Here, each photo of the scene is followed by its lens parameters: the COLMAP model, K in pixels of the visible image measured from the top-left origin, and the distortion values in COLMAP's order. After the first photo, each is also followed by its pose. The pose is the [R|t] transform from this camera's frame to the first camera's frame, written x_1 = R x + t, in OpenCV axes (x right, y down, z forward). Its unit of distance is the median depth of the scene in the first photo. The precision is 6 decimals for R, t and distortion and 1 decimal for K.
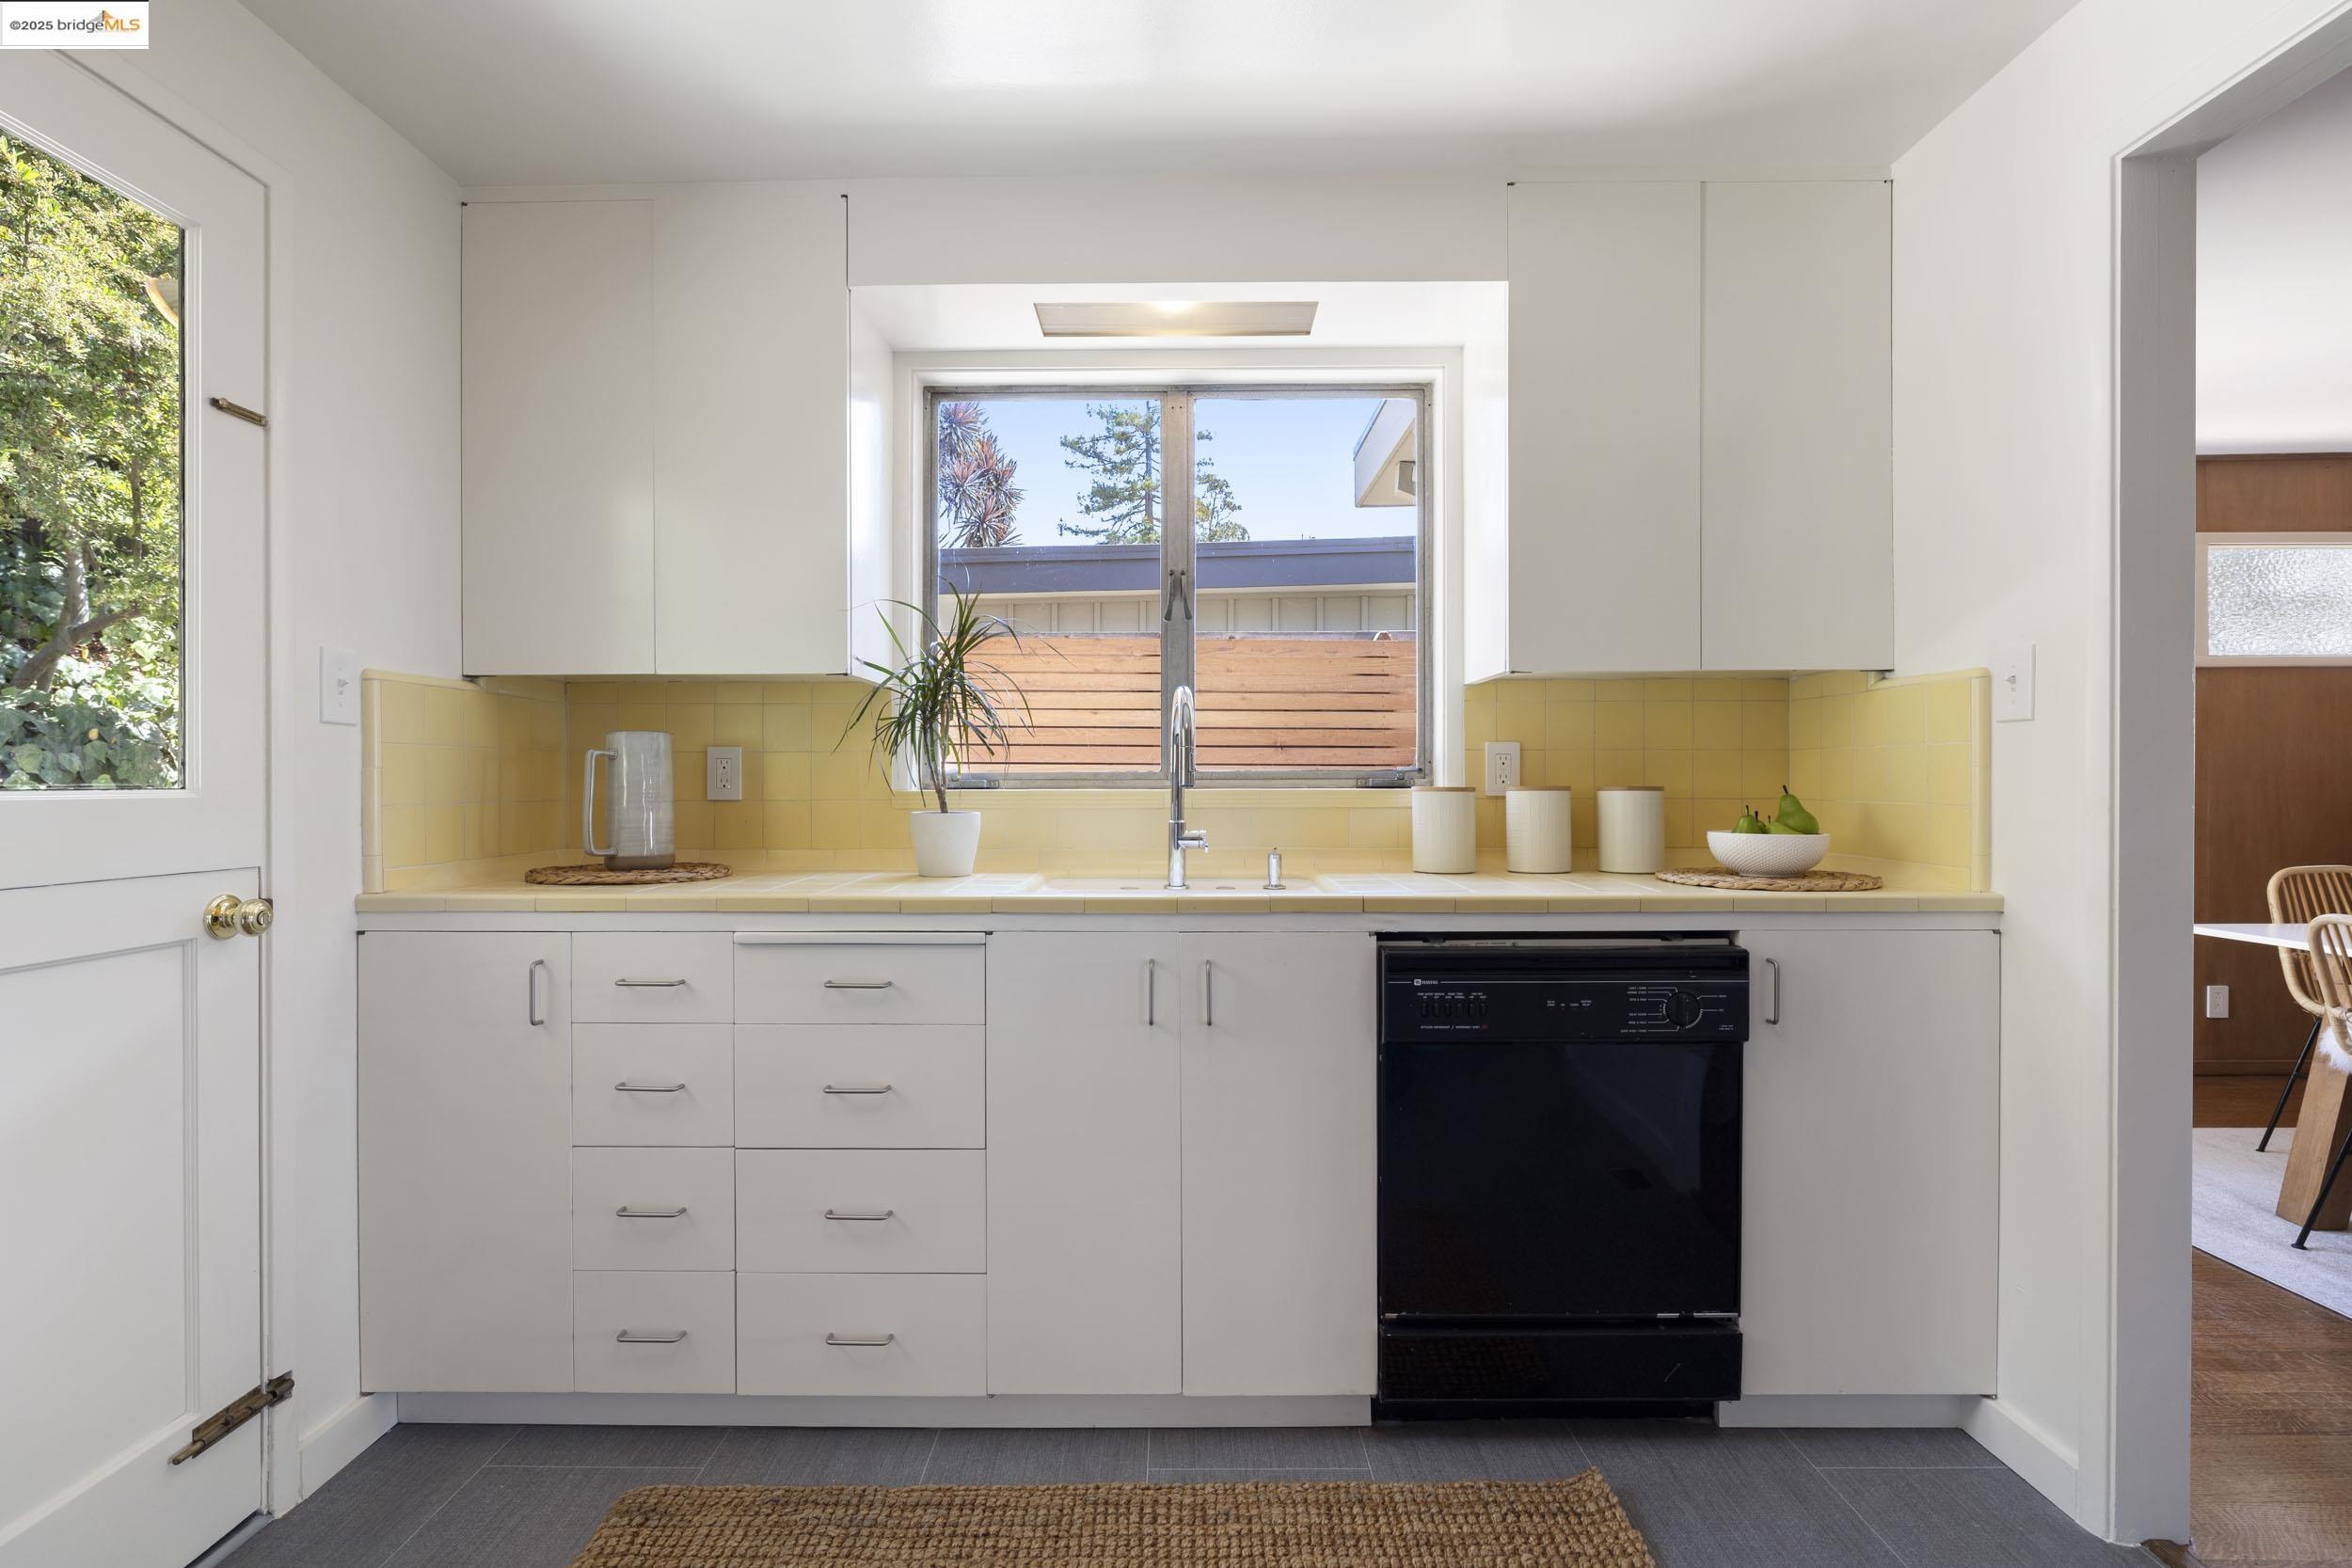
lens RADIAL K [[1119.3, 0, 1165.4], [0, 1119.3, 778.7], [0, 0, 1]] dist [-0.009933, -0.000162]
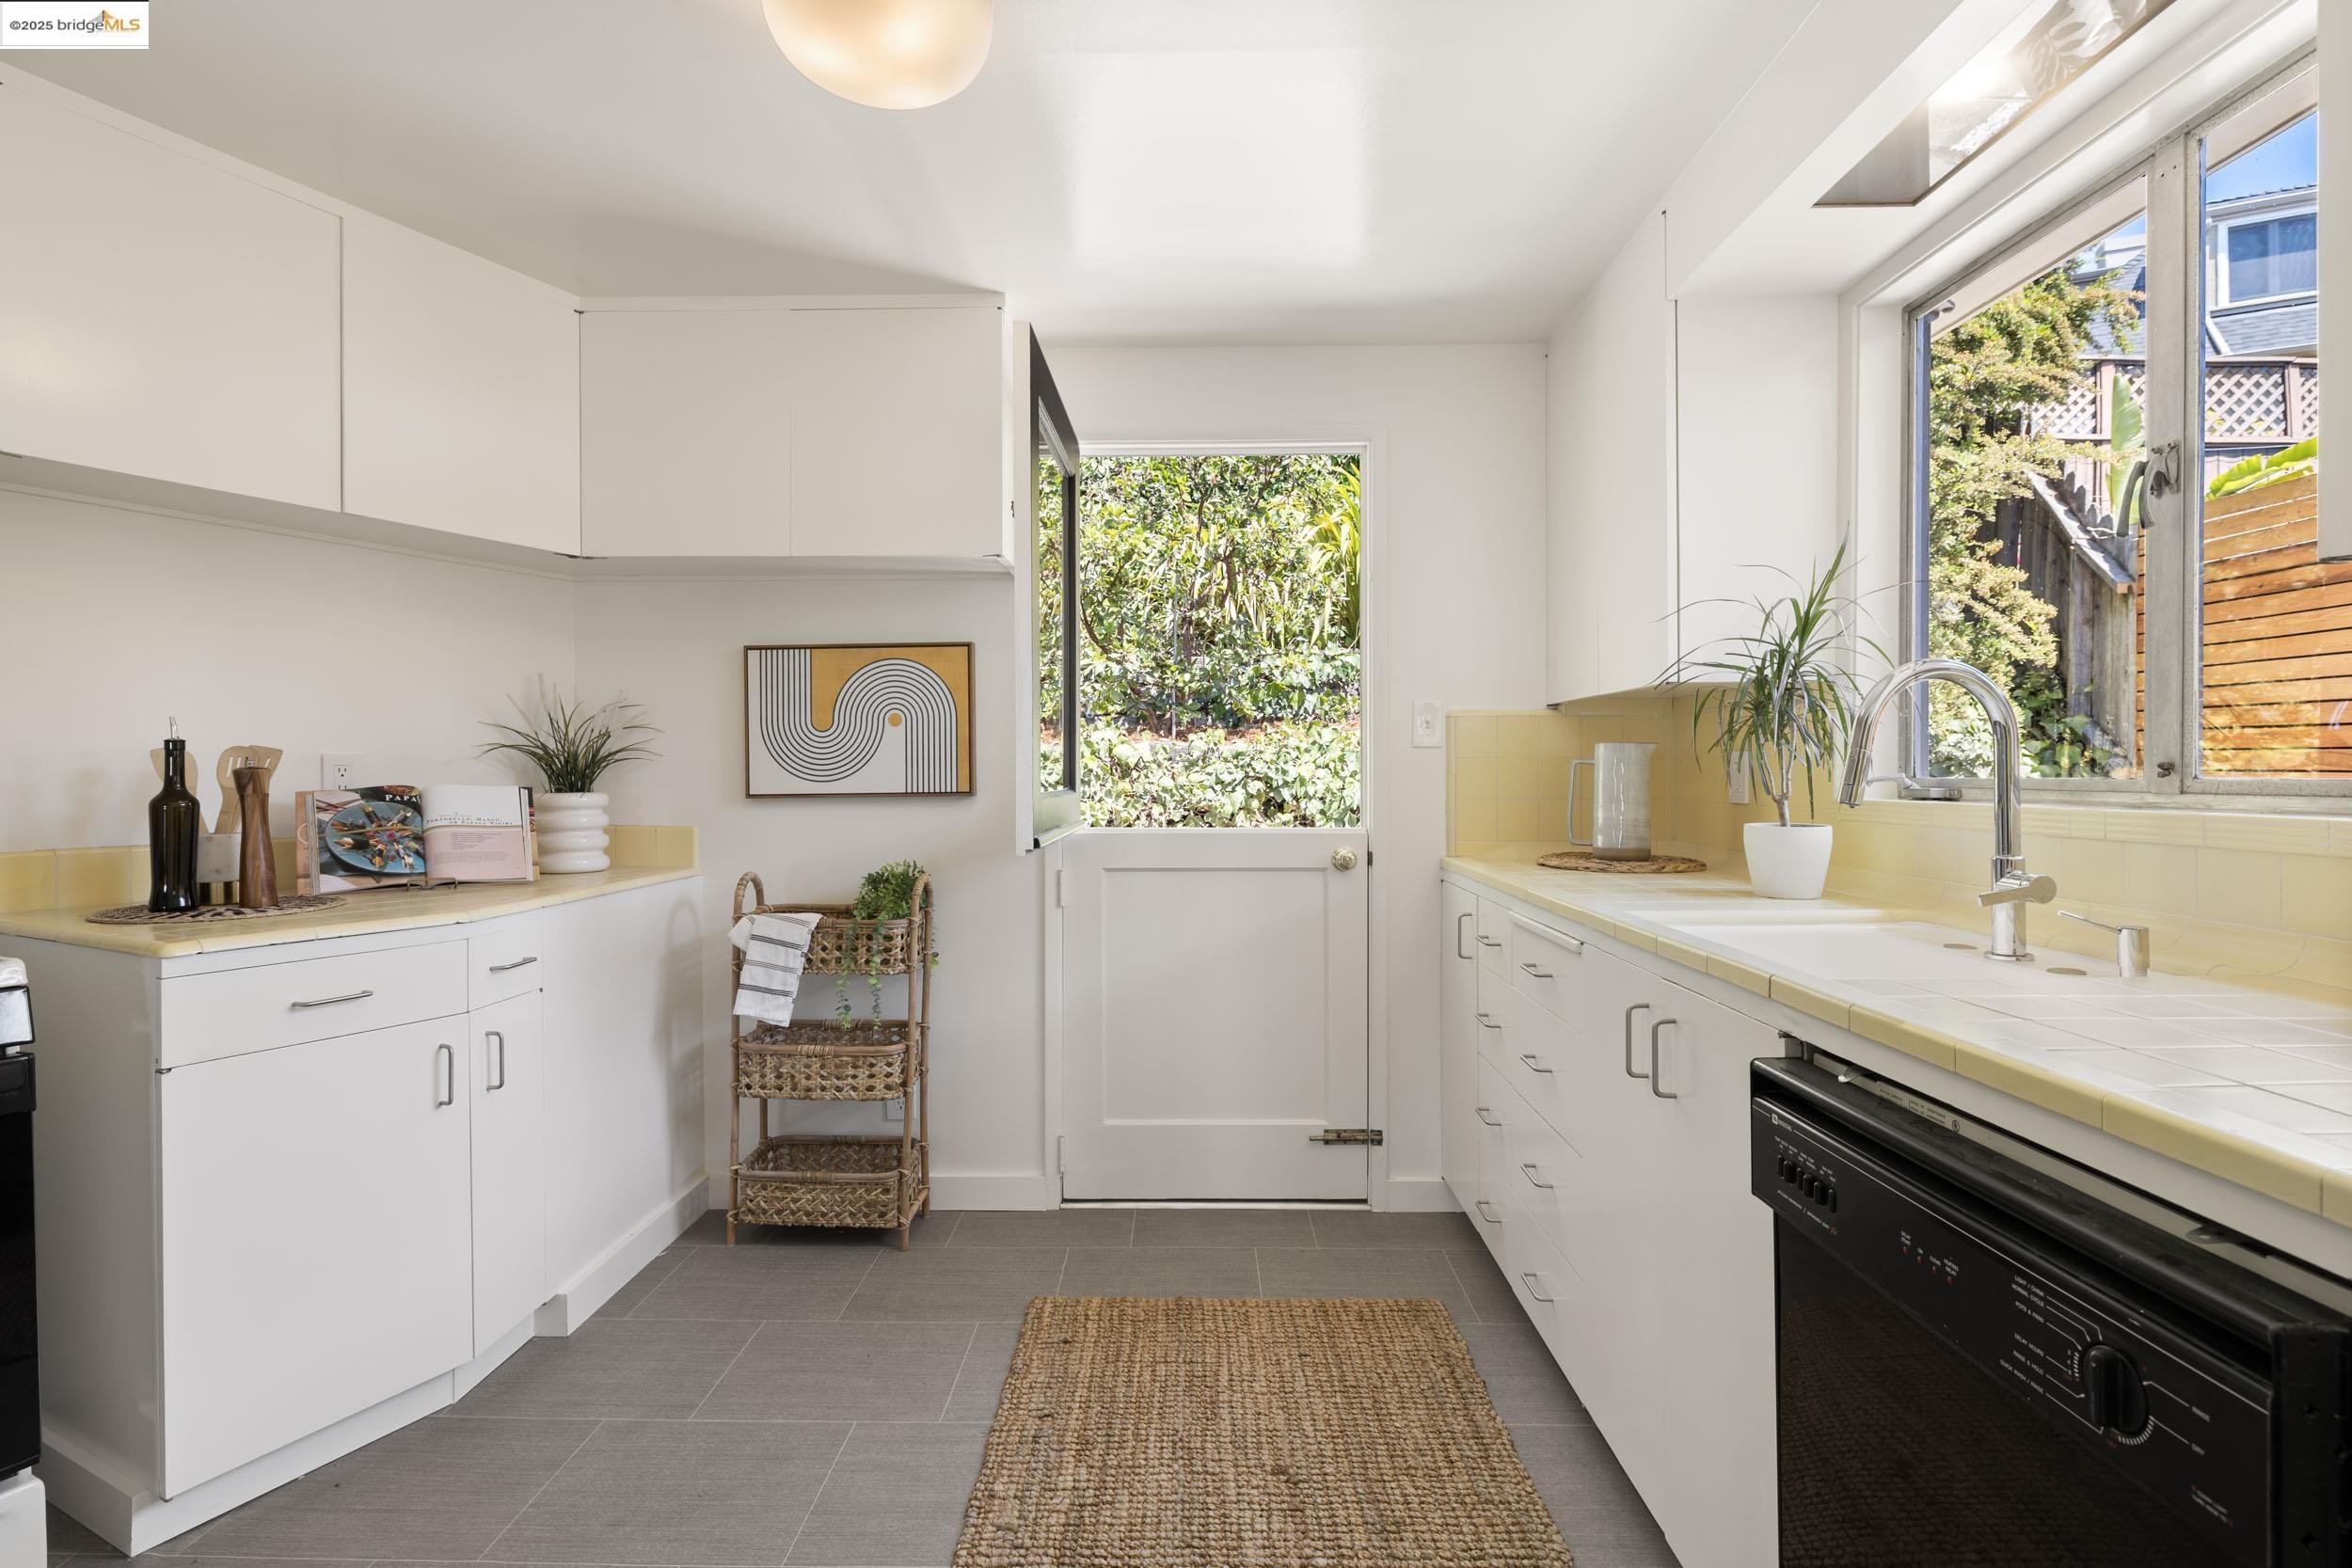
lens RADIAL K [[1119.3, 0, 1165.4], [0, 1119.3, 778.7], [0, 0, 1]] dist [-0.009933, -0.000162]
pose [[-0.023442, 0.008240, -0.999691, 0.881945], [0.002785, 0.999963, 0.008177, -0.019270], [0.999721, -0.002592, -0.023464, 0.675694]]
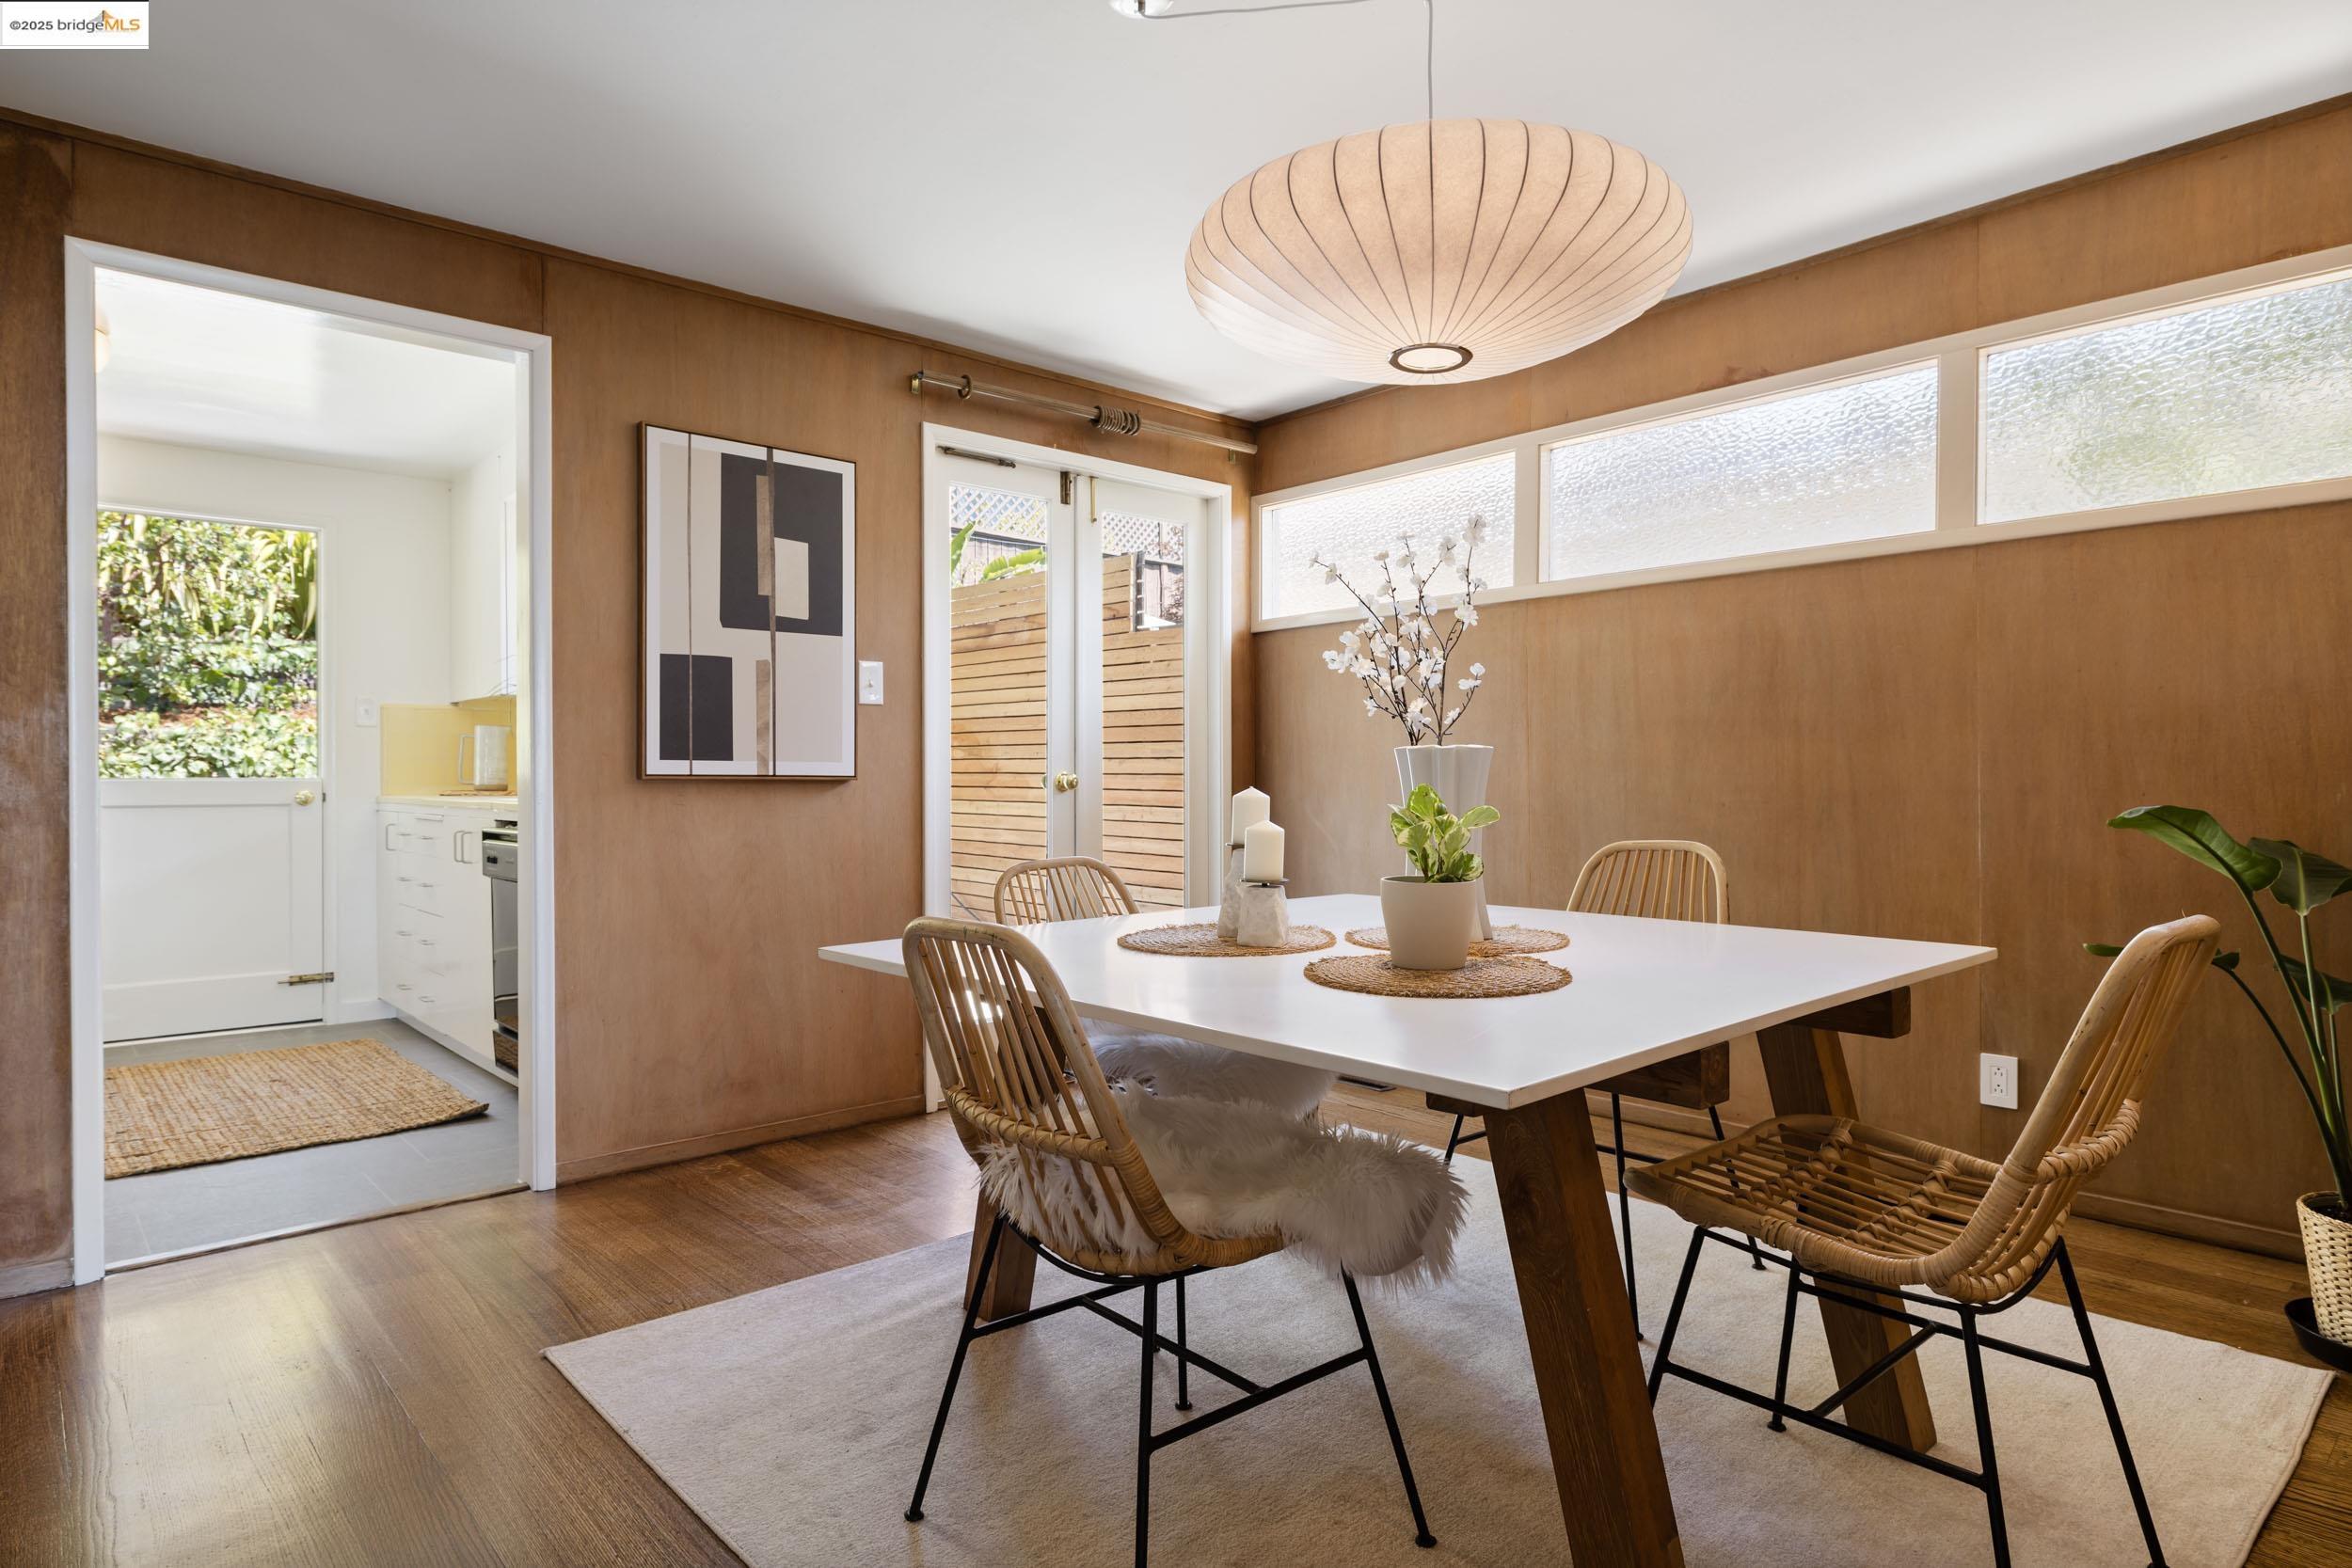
lens RADIAL K [[1307.1, 0, 1157.9], [0, 1307.1, 774.8], [0, 0, 1]] dist [0.004632, 0.000886]
pose [[0.666833, -0.002868, -0.745202, 2.706718], [0.002034, 0.999996, -0.002028, 0.070935], [0.745205, -0.000163, 0.666836, 0.364511]]
